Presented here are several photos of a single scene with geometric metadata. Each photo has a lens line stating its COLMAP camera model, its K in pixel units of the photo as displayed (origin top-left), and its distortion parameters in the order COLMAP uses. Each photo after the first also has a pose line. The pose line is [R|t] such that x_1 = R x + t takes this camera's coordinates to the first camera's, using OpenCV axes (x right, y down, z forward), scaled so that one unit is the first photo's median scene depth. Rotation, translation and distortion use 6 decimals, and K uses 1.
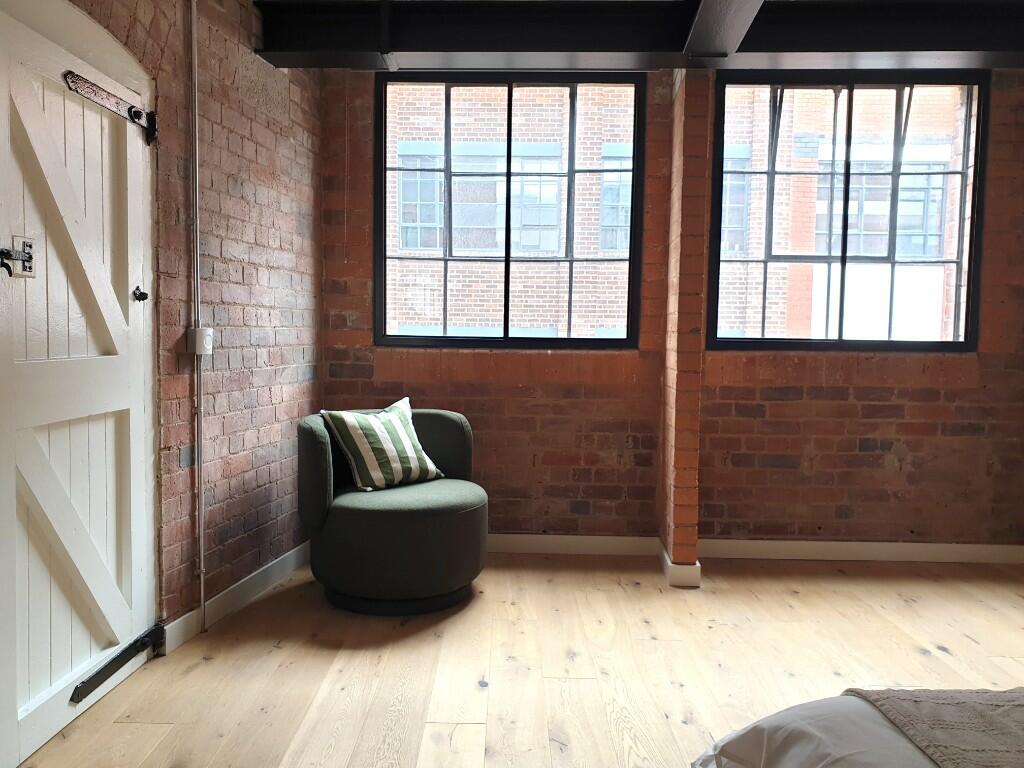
lens RADIAL K [[787.6, 0, 513.0], [0, 787.6, 378.1], [0, 0, 1]] dist [-0.000900, -0.000736]
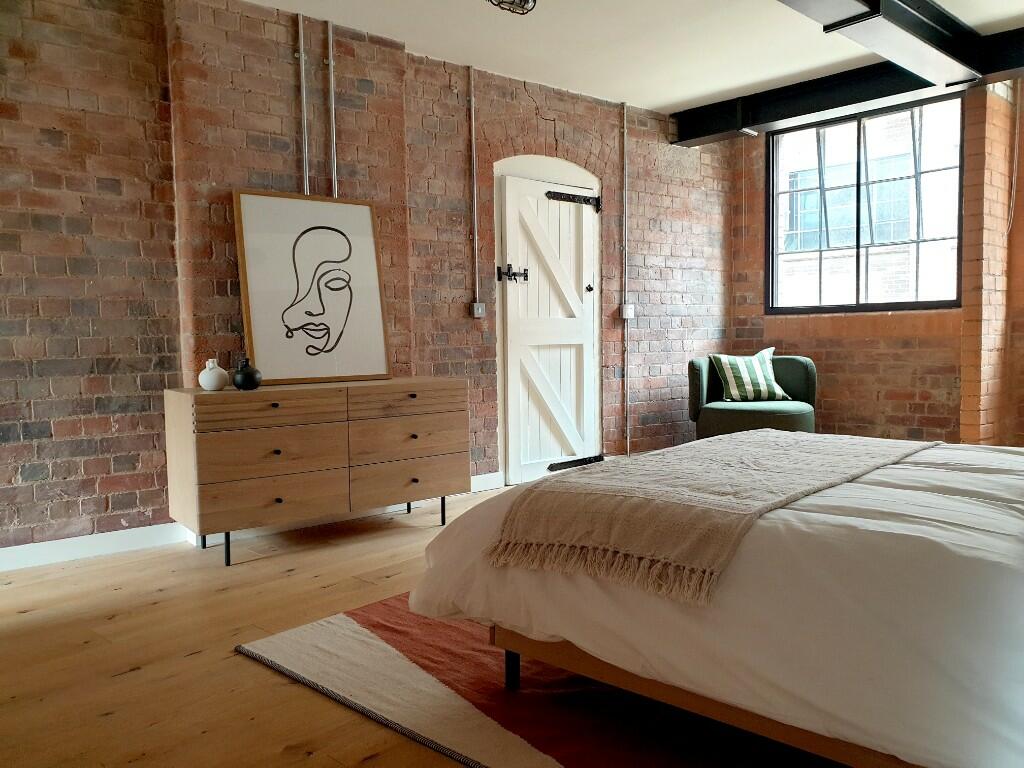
lens RADIAL K [[787.6, 0, 513.0], [0, 787.6, 378.1], [0, 0, 1]] dist [-0.000900, -0.000736]
pose [[0.710588, 0.006755, -0.703576, 0.579026], [-0.012217, 0.999922, -0.002739, 0.095150], [0.703502, 0.010542, 0.710615, -0.413743]]
